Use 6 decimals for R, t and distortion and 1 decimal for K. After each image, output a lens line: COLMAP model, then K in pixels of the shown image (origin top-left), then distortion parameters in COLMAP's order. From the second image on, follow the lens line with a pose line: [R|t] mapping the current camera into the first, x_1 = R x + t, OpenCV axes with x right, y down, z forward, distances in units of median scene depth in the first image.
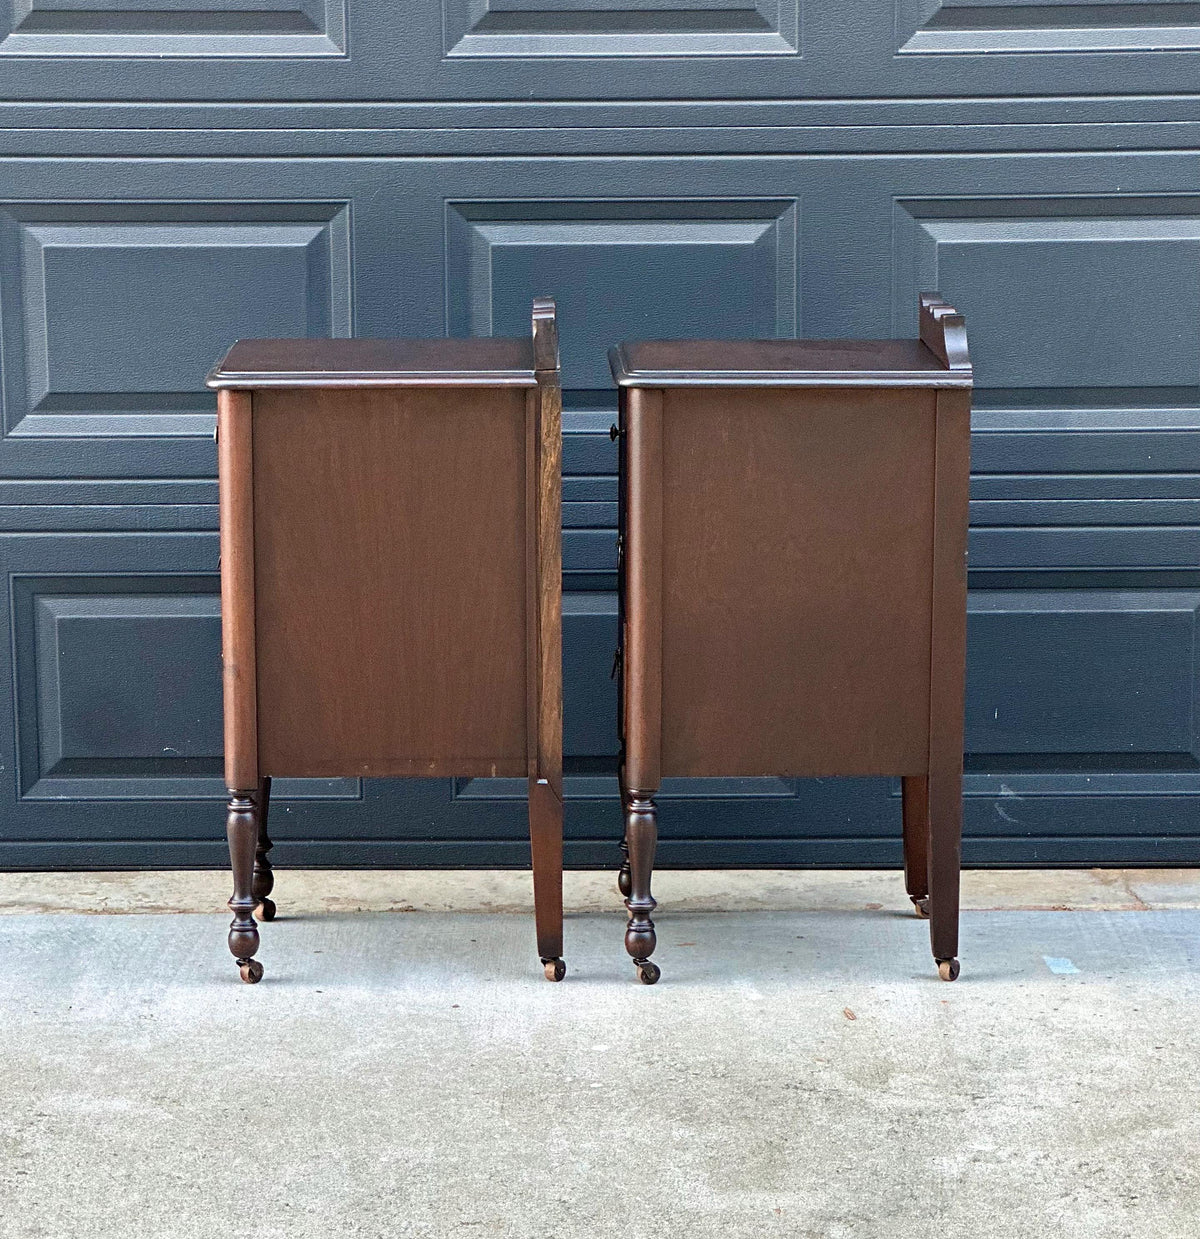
lens RADIAL K [[4004.3, 0, 591.1], [0, 4004.3, 643.0], [0, 0, 1]] dist [0.217977, 0.000000]
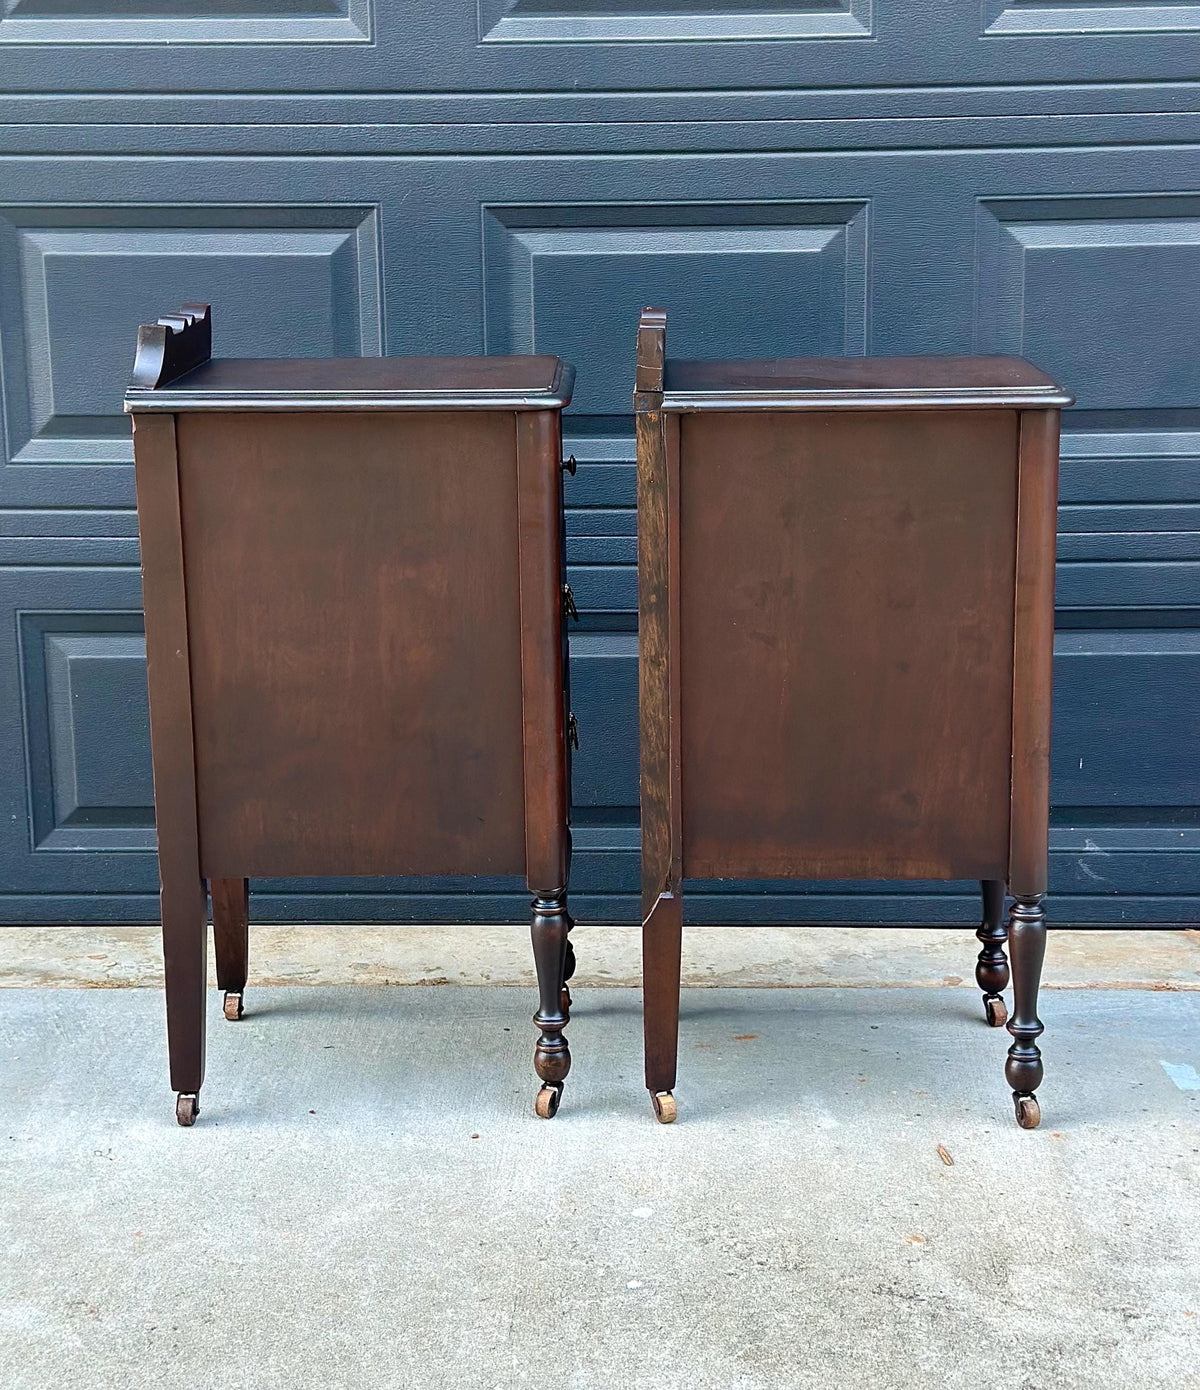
lens RADIAL K [[2423.7, 0, 615.7], [0, 2423.7, 632.5], [0, 0, 1]] dist [0.211599, 0.000000]
pose [[0.999681, 0.001321, -0.025232, 0.008172], [-0.000990, 0.999913, 0.013153, -0.020384], [0.025247, -0.013124, 0.999595, 0.447503]]
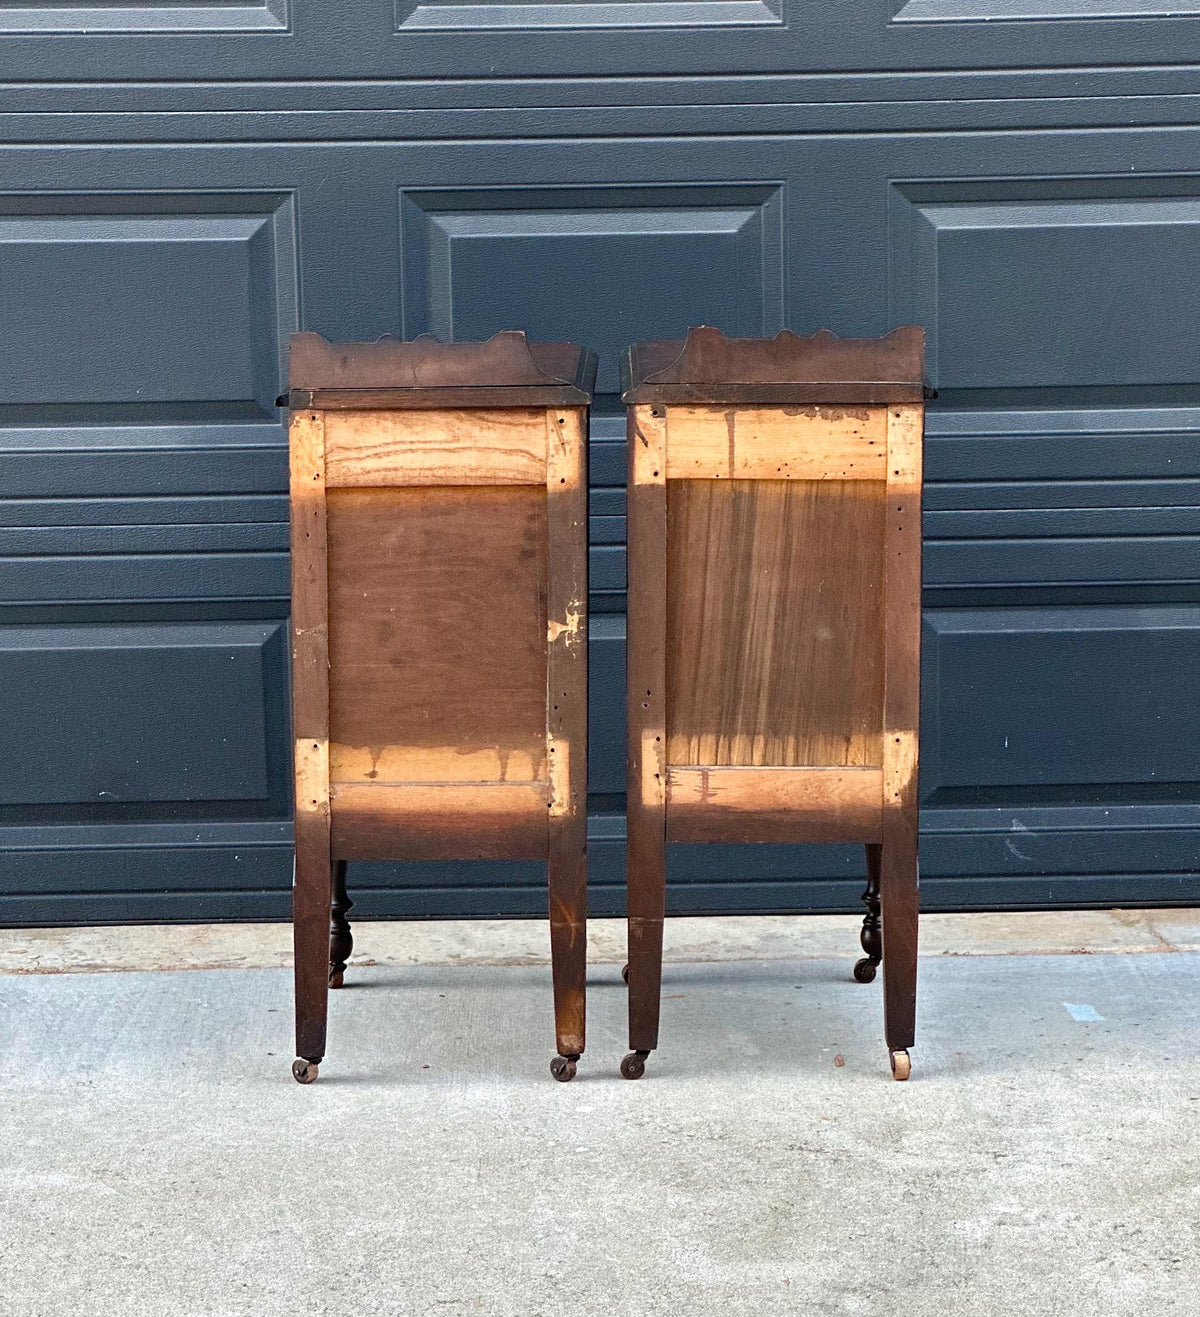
lens RADIAL K [[4194.9, 0, 636.6], [0, 4194.9, 725.0], [0, 0, 1]] dist [0.235789, 0.000000]
pose [[0.999658, -0.013429, 0.022454, -0.005521], [0.013323, 0.999899, 0.004881, 0.008011], [-0.022517, -0.004580, 0.999736, 0.039319]]
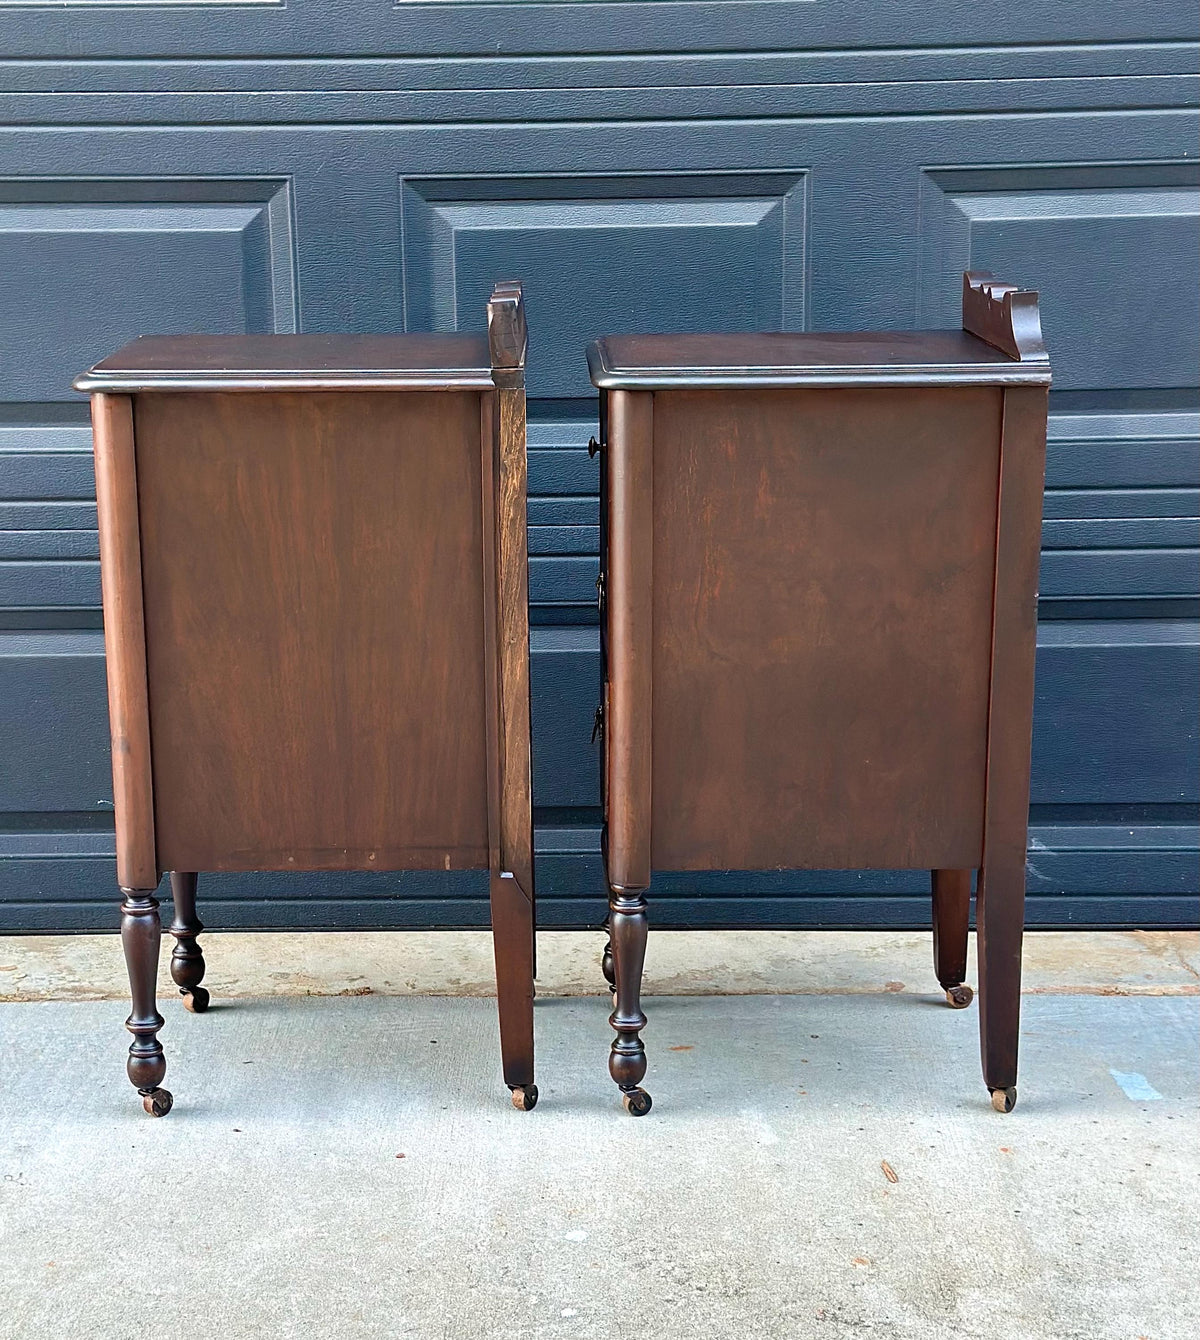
lens RADIAL K [[2460.2, 0, 560.9], [0, 2460.2, 702.6], [0, 0, 1]] dist [0.187534, 0.000000]
pose [[0.999846, -0.003903, -0.017092, 0.007051], [0.004782, 0.998651, 0.051706, -0.024669], [0.016867, -0.051779, 0.998516, 0.463024]]
